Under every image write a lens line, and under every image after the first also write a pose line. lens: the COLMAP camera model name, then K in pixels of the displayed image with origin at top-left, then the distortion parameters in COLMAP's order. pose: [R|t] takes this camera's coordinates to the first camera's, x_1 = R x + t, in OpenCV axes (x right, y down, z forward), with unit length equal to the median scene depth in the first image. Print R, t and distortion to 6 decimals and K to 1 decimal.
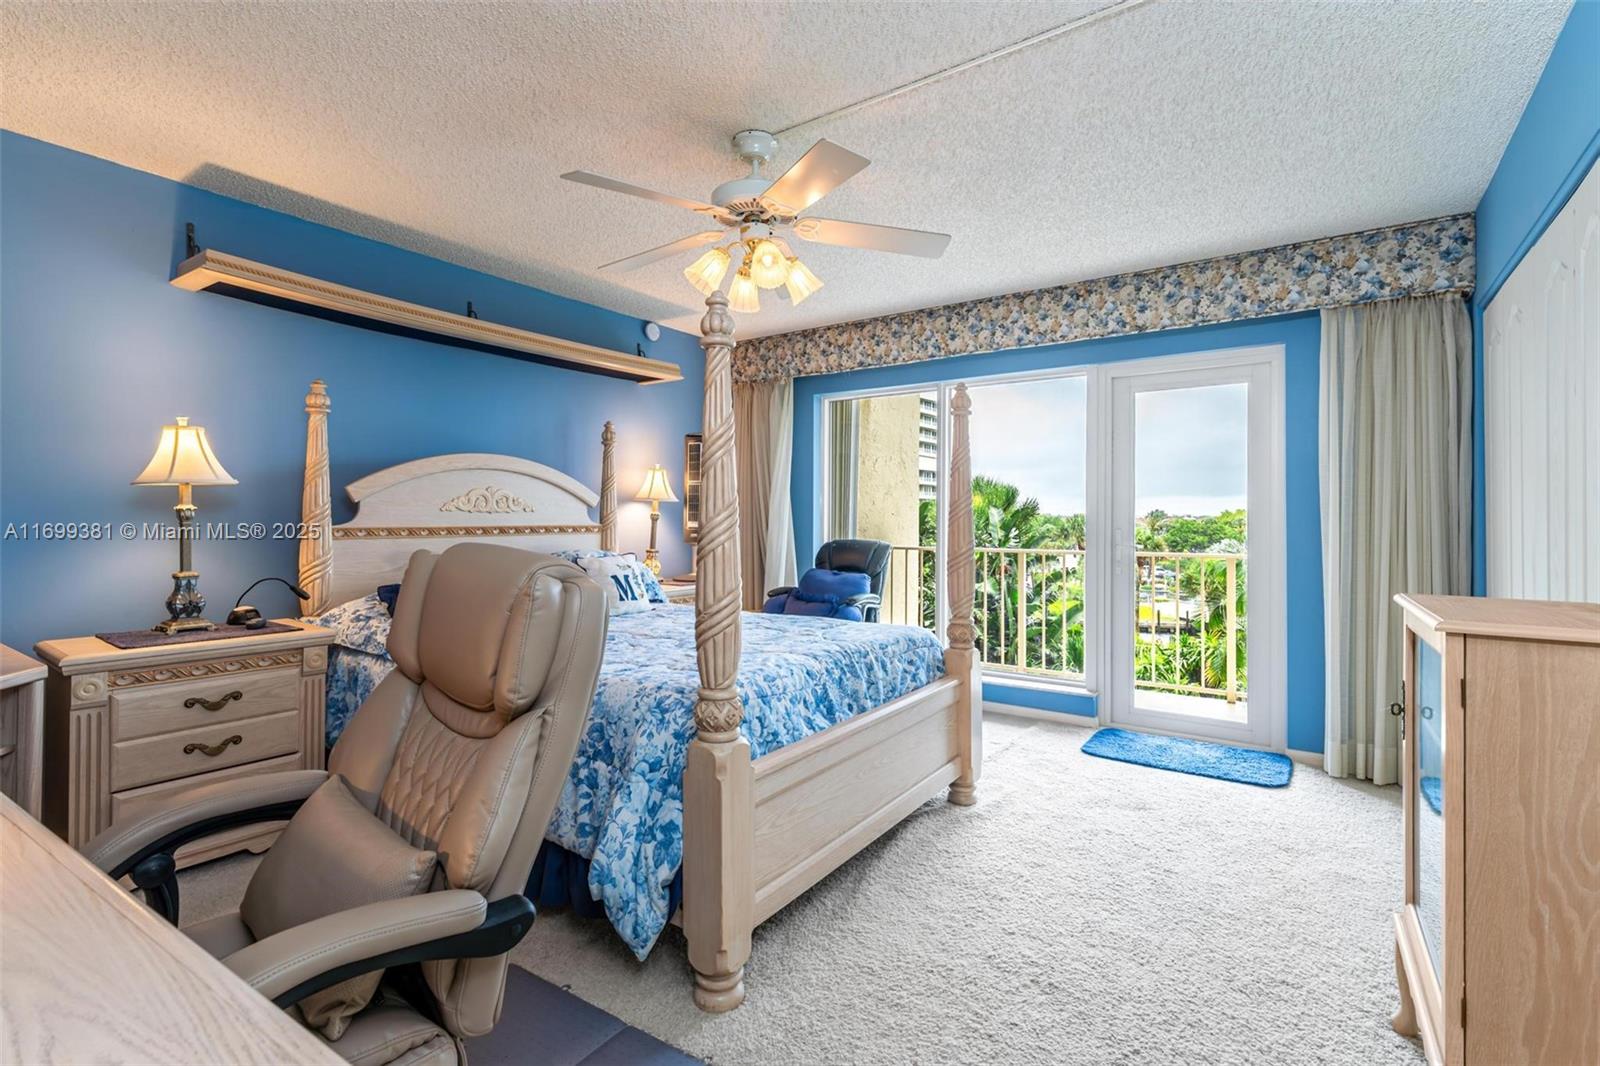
lens RADIAL K [[745.3, 0, 800.0], [0, 745.3, 533.0], [0, 0, 1]] dist [0.000593, 0.000132]
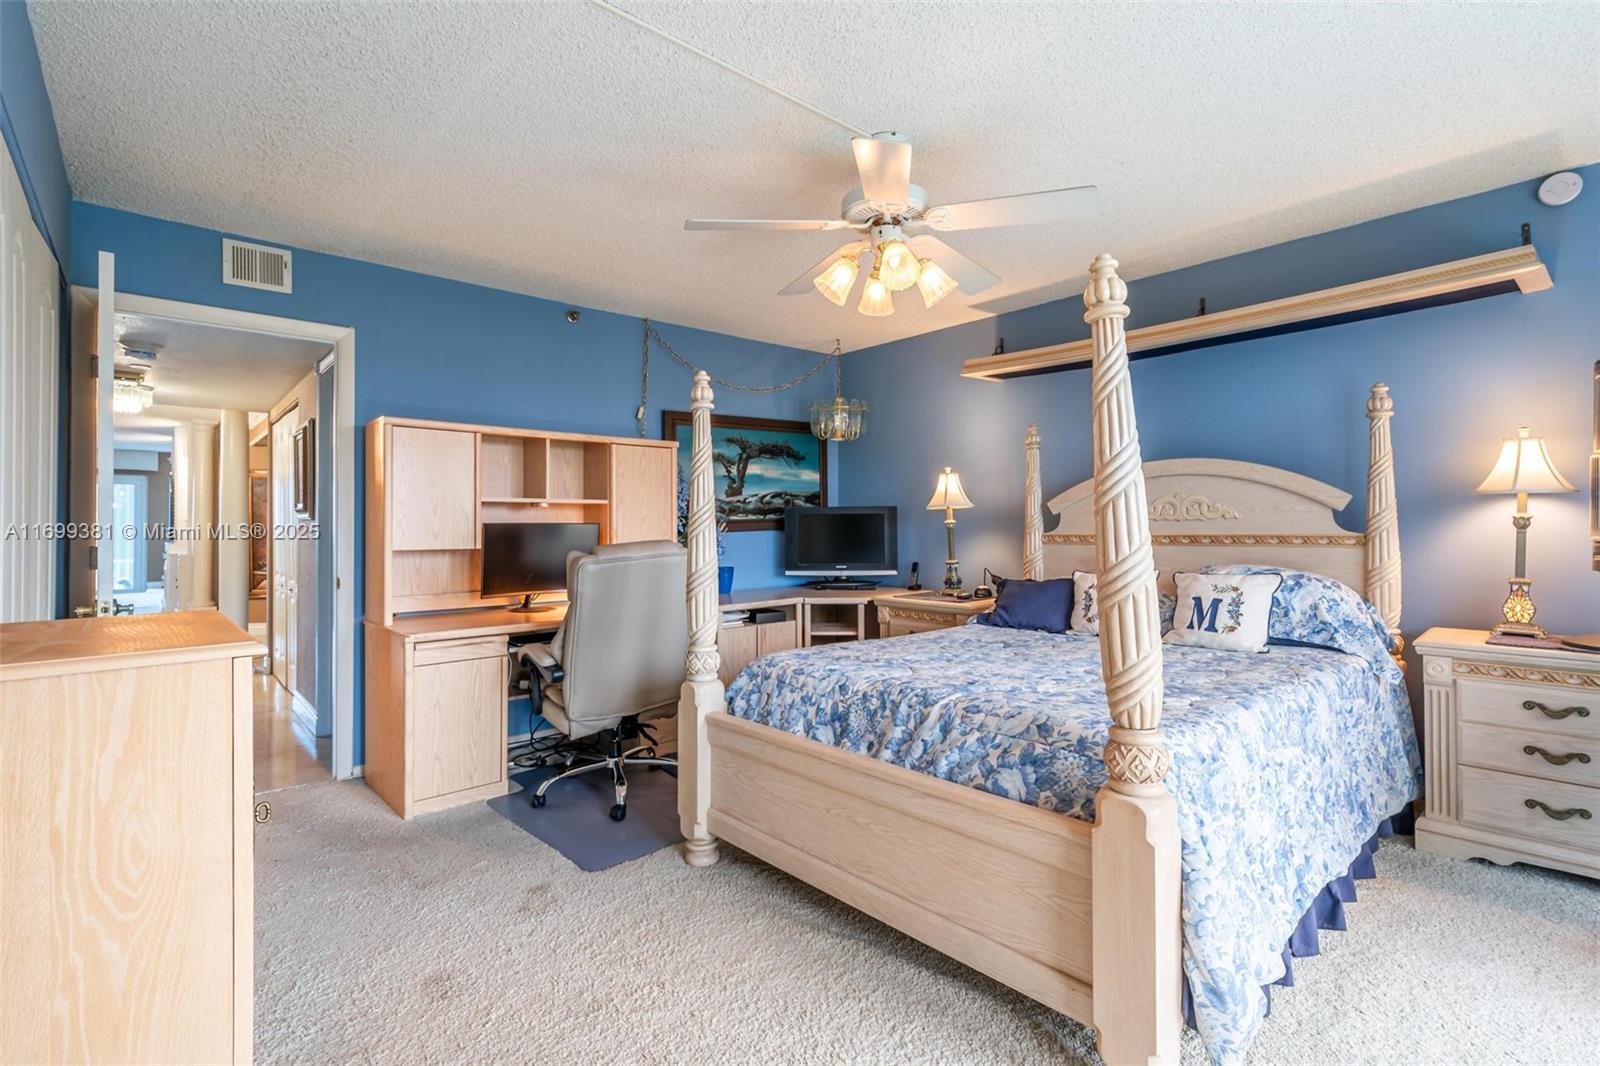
lens RADIAL K [[745.3, 0, 800.0], [0, 745.3, 533.0], [0, 0, 1]] dist [0.000593, 0.000132]
pose [[-0.228608, 0.005455, -0.973503, 0.897713], [-0.013235, 0.999874, 0.008711, -0.019816], [0.973429, 0.014876, -0.228507, 1.075589]]
